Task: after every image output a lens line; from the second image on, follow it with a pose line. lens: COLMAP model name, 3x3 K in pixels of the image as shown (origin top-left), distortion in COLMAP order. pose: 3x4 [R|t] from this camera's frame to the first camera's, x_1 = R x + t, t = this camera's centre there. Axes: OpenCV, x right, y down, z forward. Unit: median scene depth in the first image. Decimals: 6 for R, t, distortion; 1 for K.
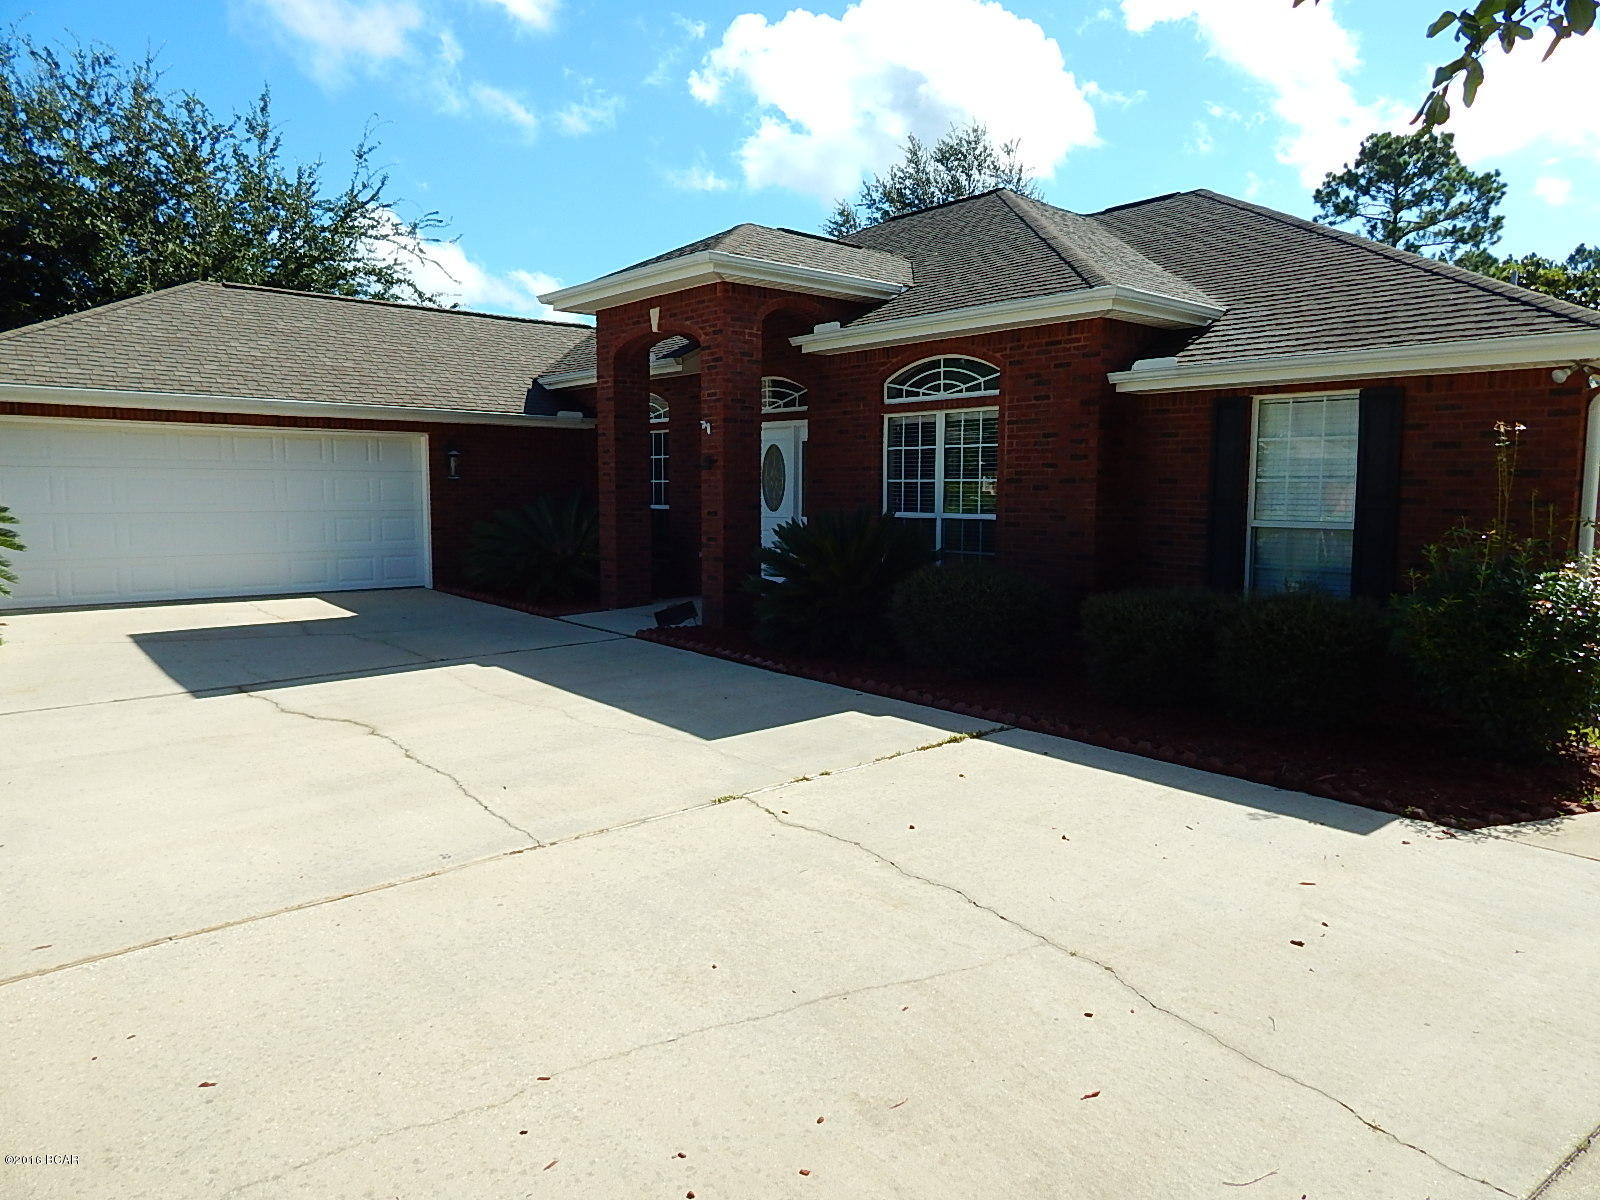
lens RADIAL K [[1080.1, 0, 810.5], [0, 1080.1, 586.7], [0, 0, 1]] dist [0.008500, -0.003884]
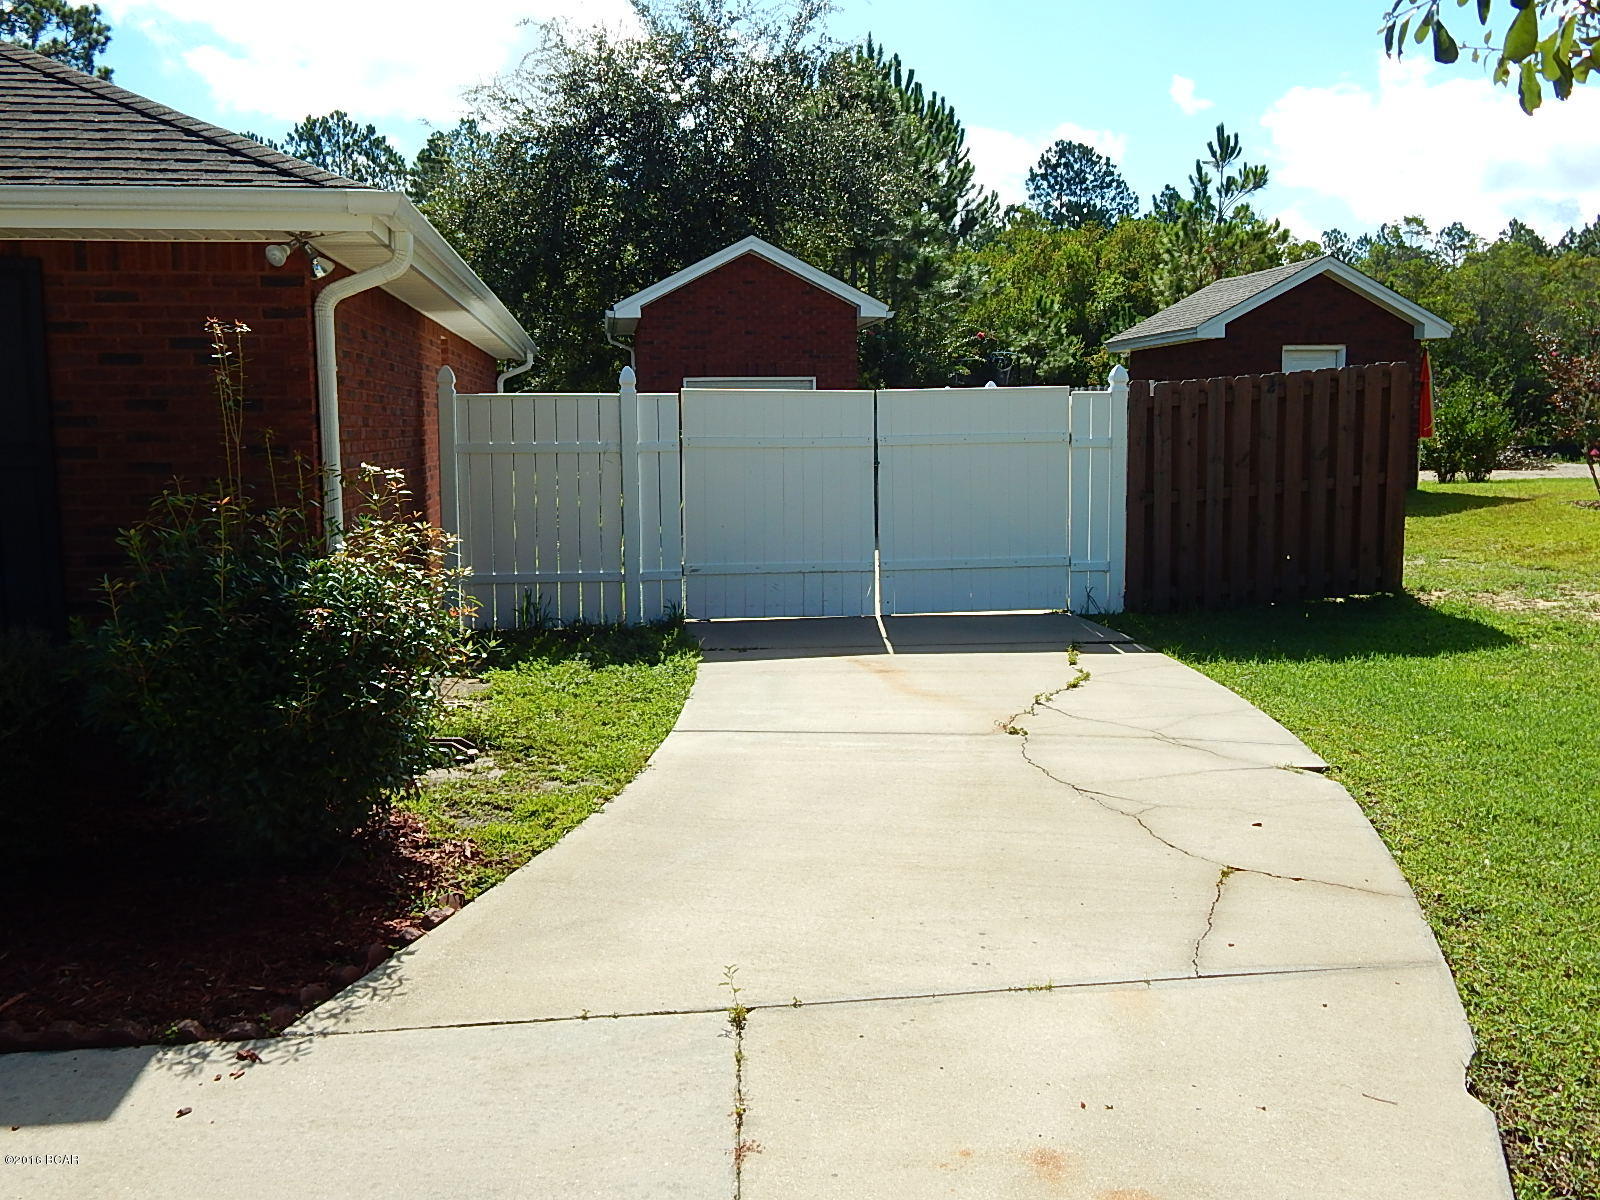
lens RADIAL K [[1448.5, 0, 802.9], [0, 1448.5, 583.0], [0, 0, 1]] dist [-0.004724, 0.013255]
pose [[0.545846, -0.104381, 0.831358, 0.127218], [0.093693, 0.993591, 0.063234, -0.025325], [-0.832630, 0.043376, 0.552128, 0.282846]]
